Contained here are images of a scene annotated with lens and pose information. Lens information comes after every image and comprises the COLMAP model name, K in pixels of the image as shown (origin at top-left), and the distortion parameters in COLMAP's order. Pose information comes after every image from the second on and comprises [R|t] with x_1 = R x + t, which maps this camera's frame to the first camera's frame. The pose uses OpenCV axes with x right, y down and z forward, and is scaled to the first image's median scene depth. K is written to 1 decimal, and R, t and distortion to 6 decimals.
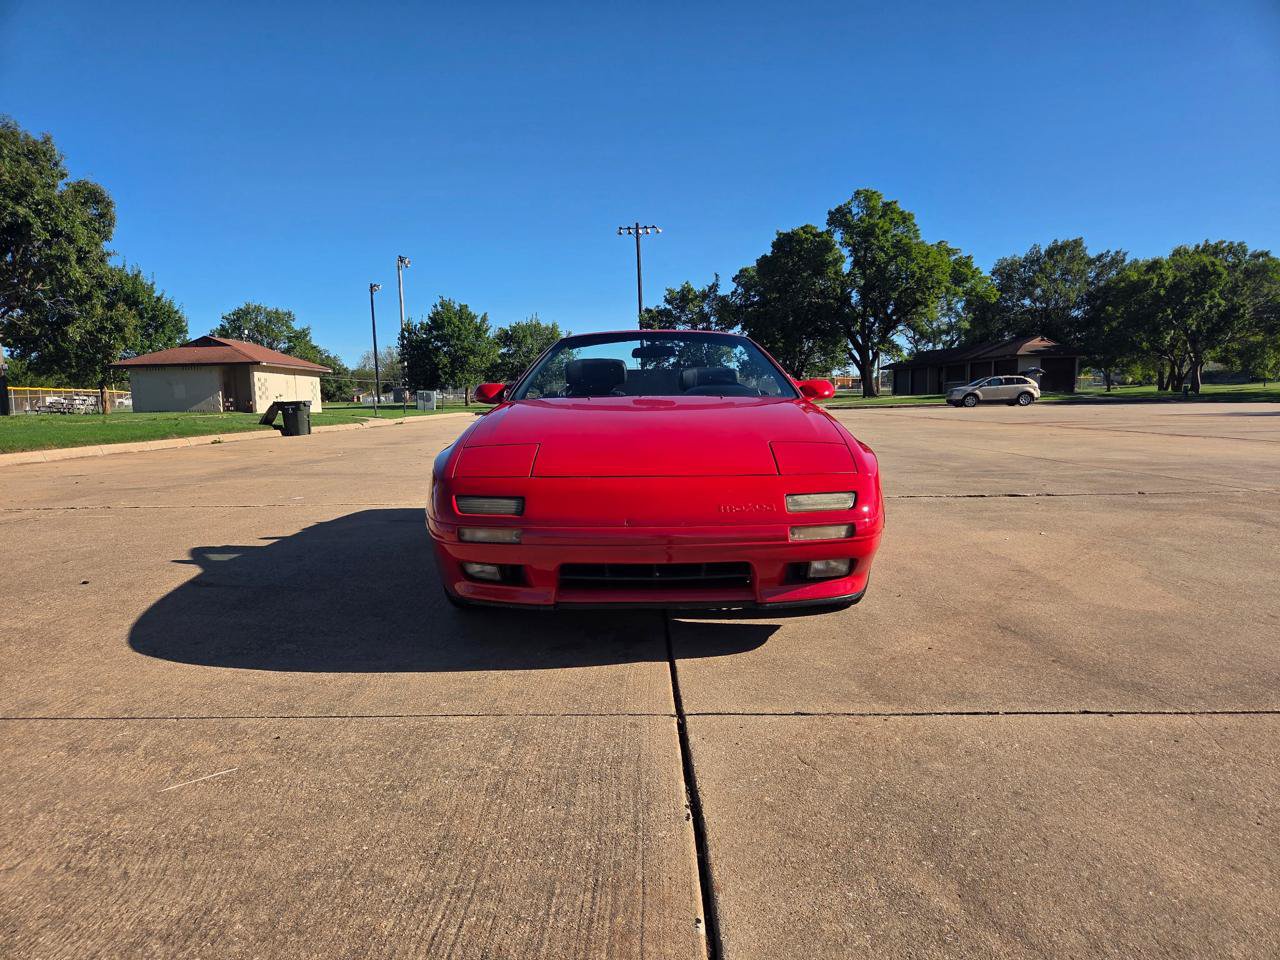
lens RADIAL K [[852.0, 0, 651.0], [0, 852.0, 497.1], [0, 0, 1]] dist [0.067712, -0.061981]
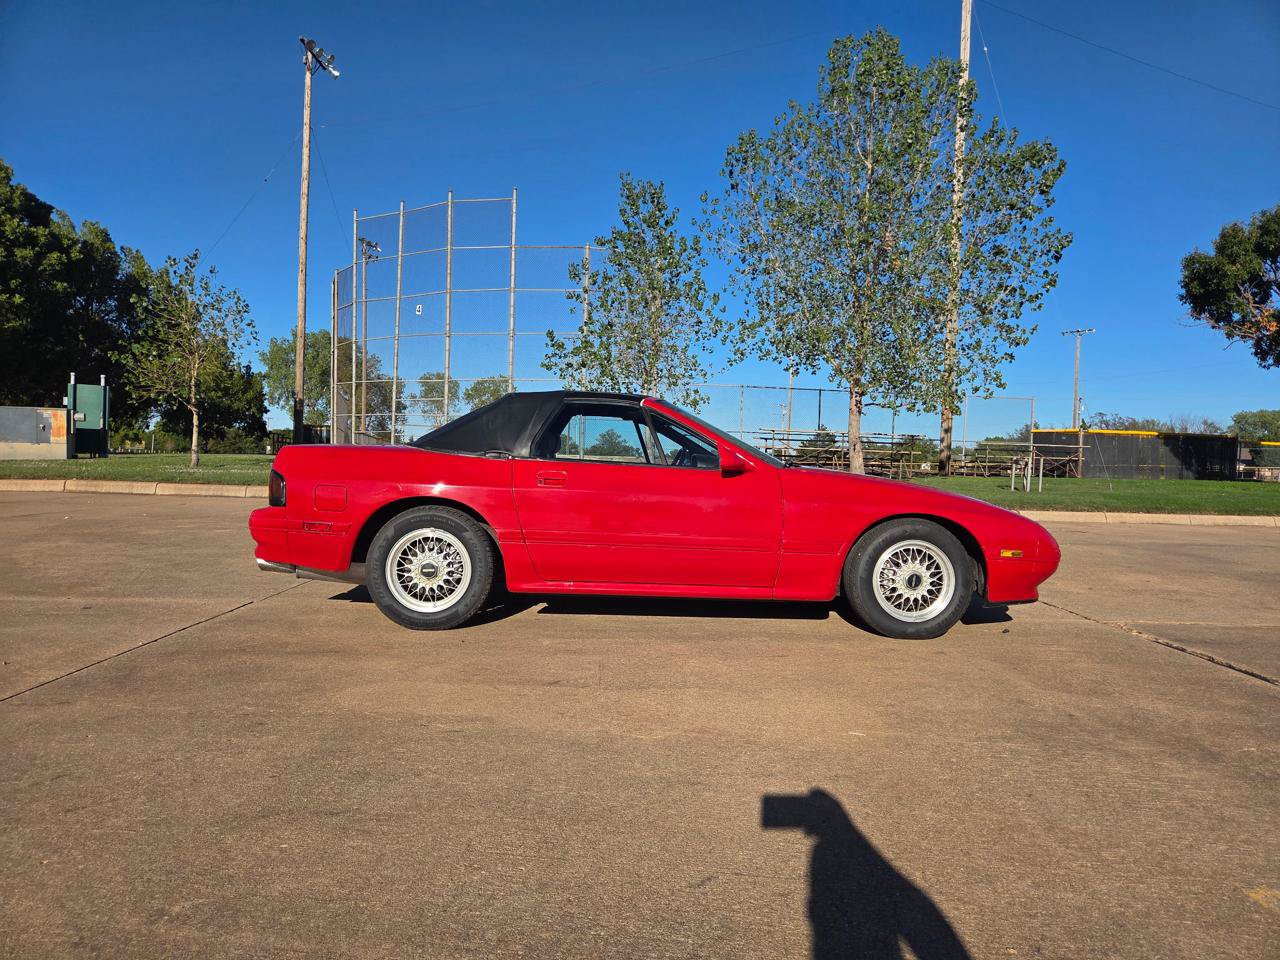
lens RADIAL K [[860.9, 0, 633.4], [0, 860.9, 482.0], [0, 0, 1]] dist [0.075169, -0.073573]
pose [[0.020130, 0.045691, -0.998753, 0.136174], [-0.141514, 0.989028, 0.042394, -0.016195], [0.989732, 0.140484, 0.026375, 0.112944]]
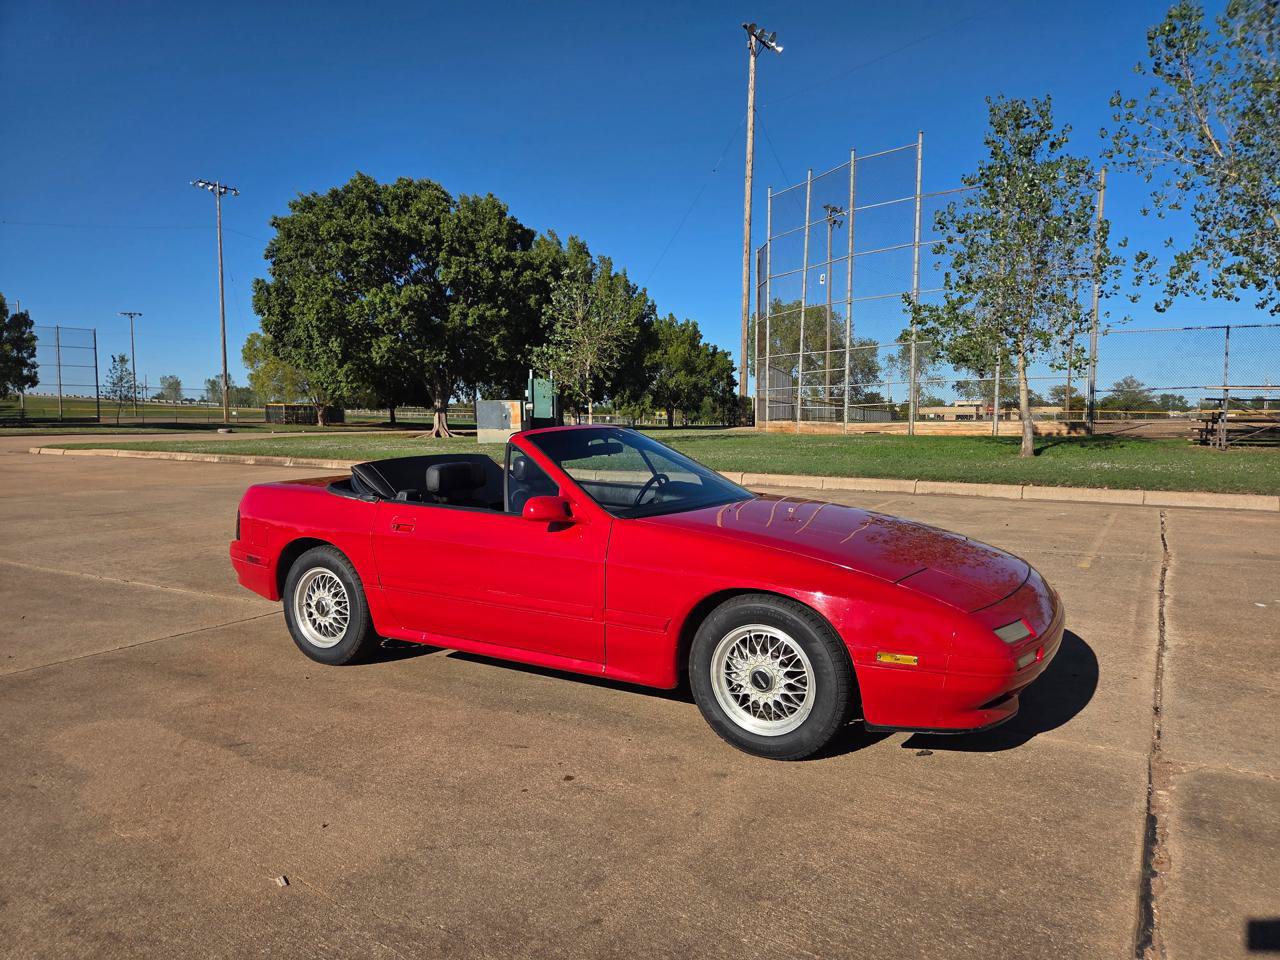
lens RADIAL K [[855.9, 0, 622.2], [0, 855.9, 486.9], [0, 0, 1]] dist [0.066951, -0.066856]
pose [[-0.523947, 0.092937, -0.846665, 0.100625], [-0.081694, 0.983963, 0.158563, -0.034995], [0.847824, 0.152246, -0.507953, 0.186548]]
